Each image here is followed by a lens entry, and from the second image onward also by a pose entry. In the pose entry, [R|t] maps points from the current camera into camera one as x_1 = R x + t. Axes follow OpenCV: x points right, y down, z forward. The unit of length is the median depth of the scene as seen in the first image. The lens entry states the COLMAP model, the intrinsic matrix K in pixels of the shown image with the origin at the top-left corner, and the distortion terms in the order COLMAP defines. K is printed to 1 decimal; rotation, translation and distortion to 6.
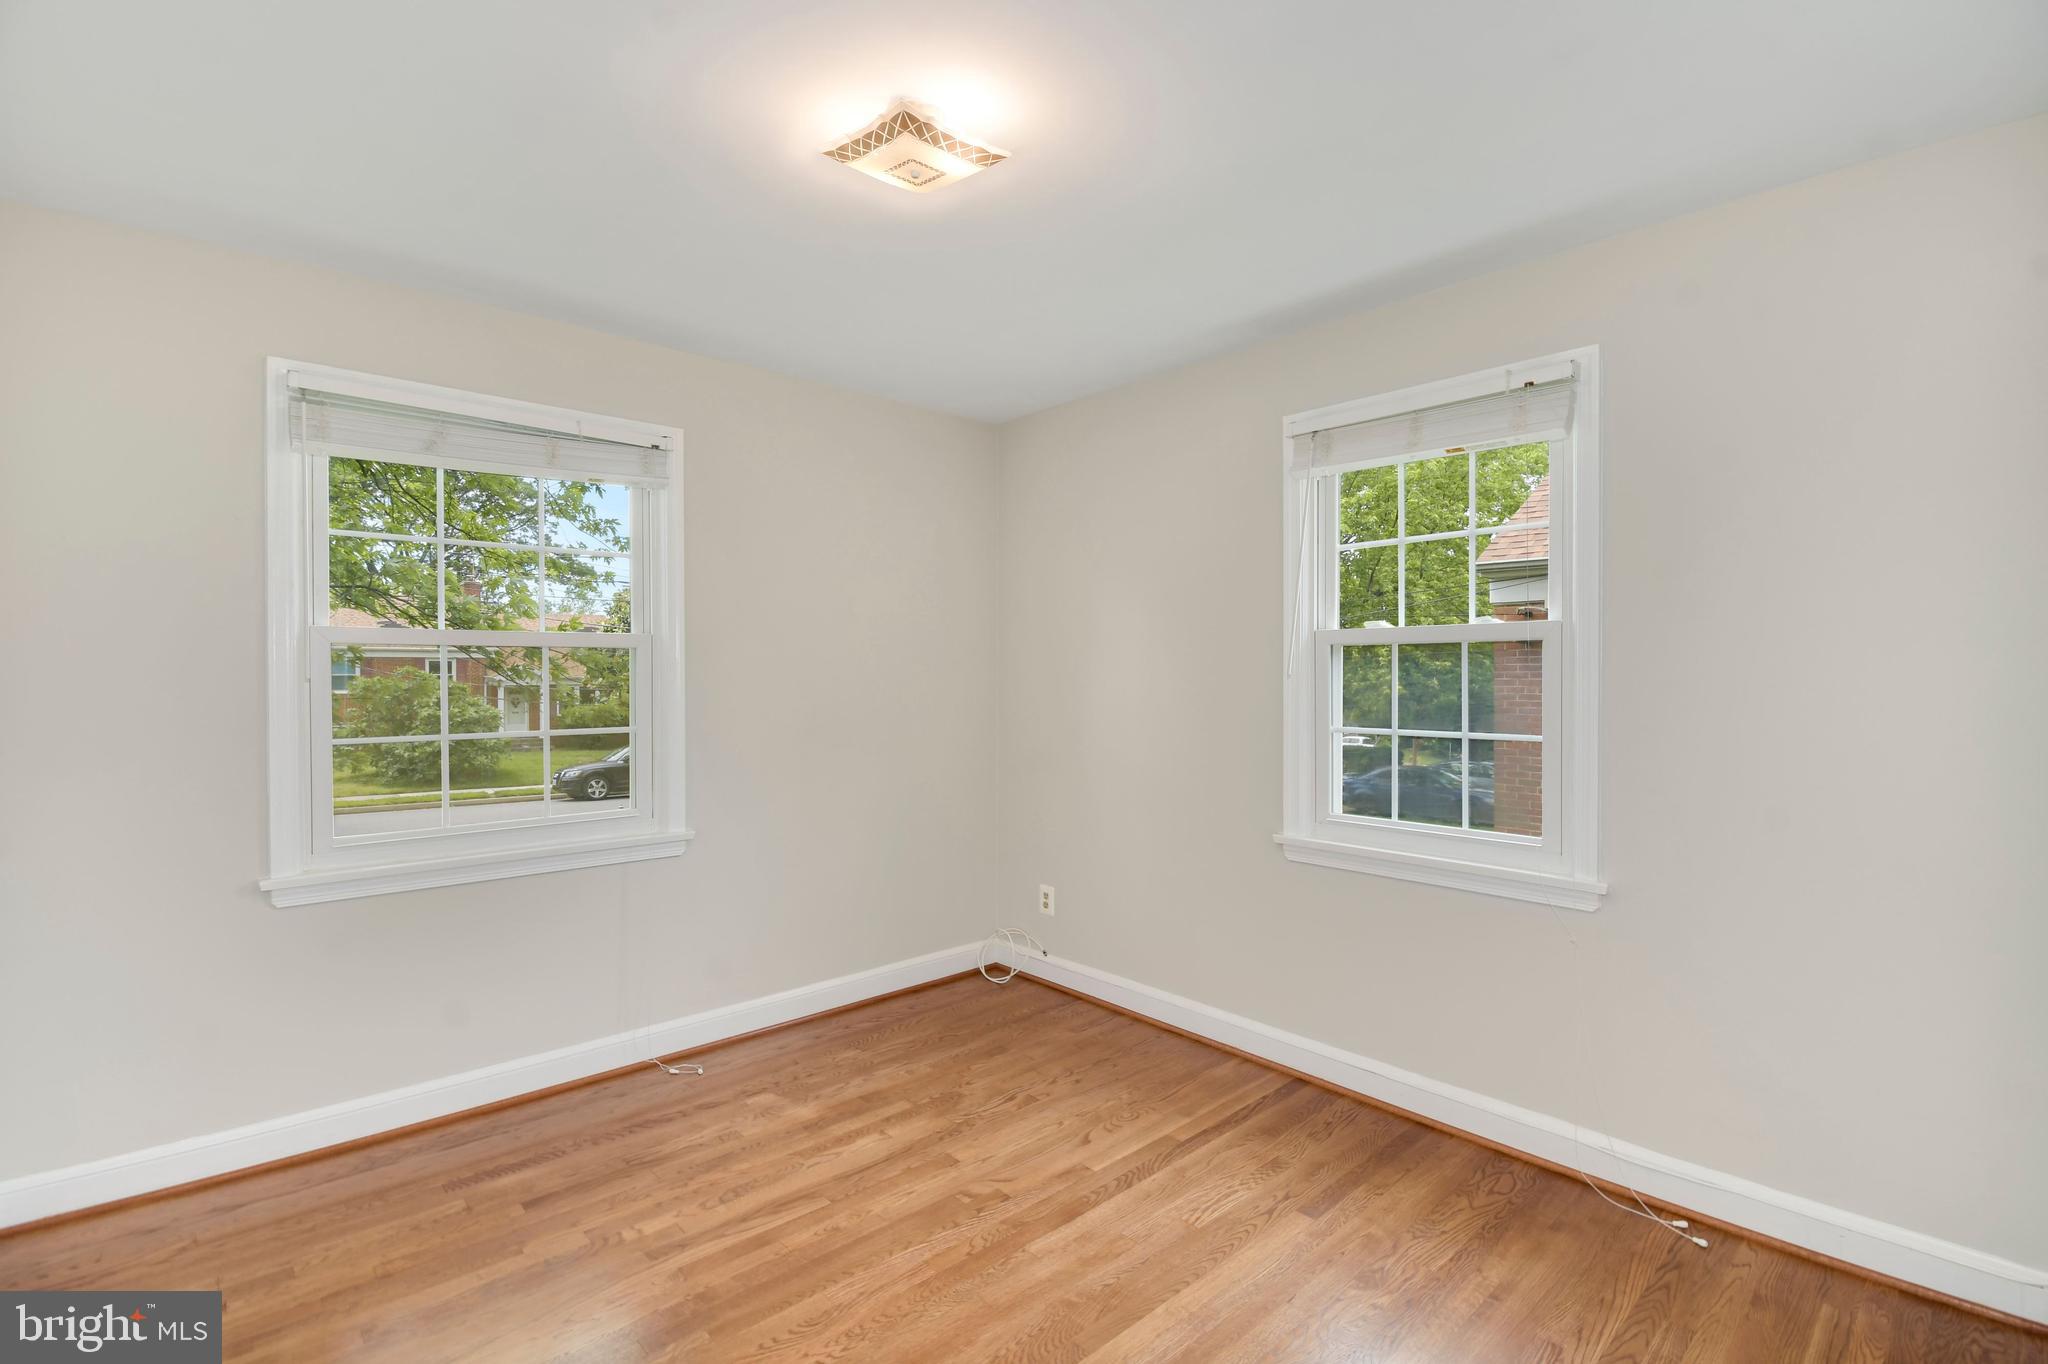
lens RADIAL K [[933.0, 0, 1025.6], [0, 933.0, 685.3], [0, 0, 1]] dist [0.014894, -0.010829]
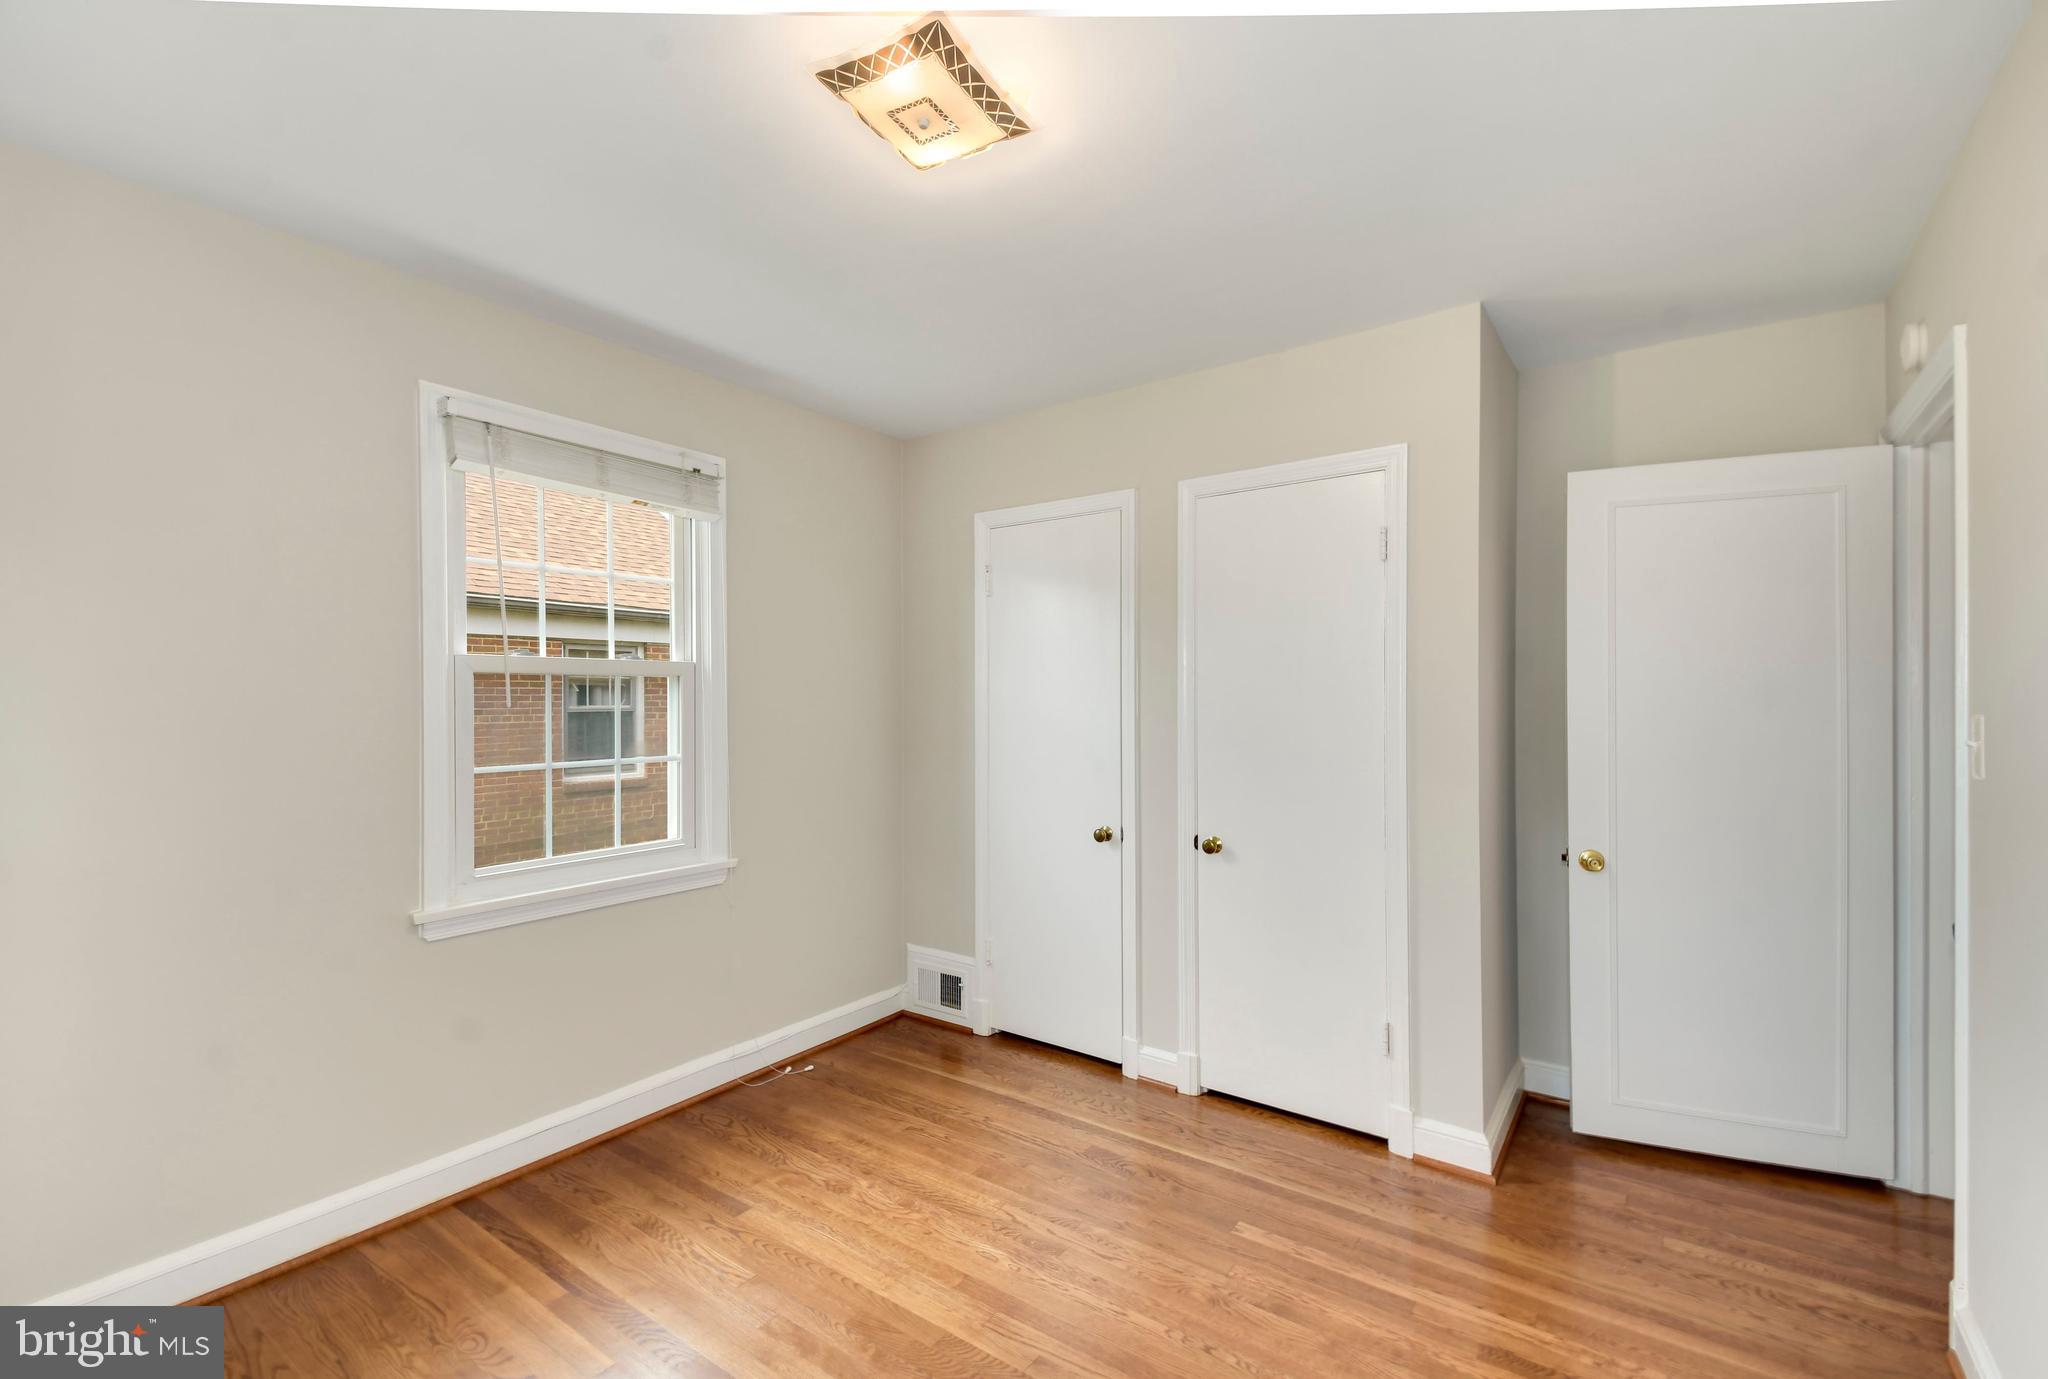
lens RADIAL K [[897.6, 0, 1024.8], [0, 897.6, 701.0], [0, 0, 1]] dist [0.024989, 0.000124]
pose [[-0.204471, 0.004136, 0.978864, -0.742557], [0.017351, 0.999849, -0.000601, -0.008856], [-0.978719, 0.016861, -0.204512, 0.848275]]
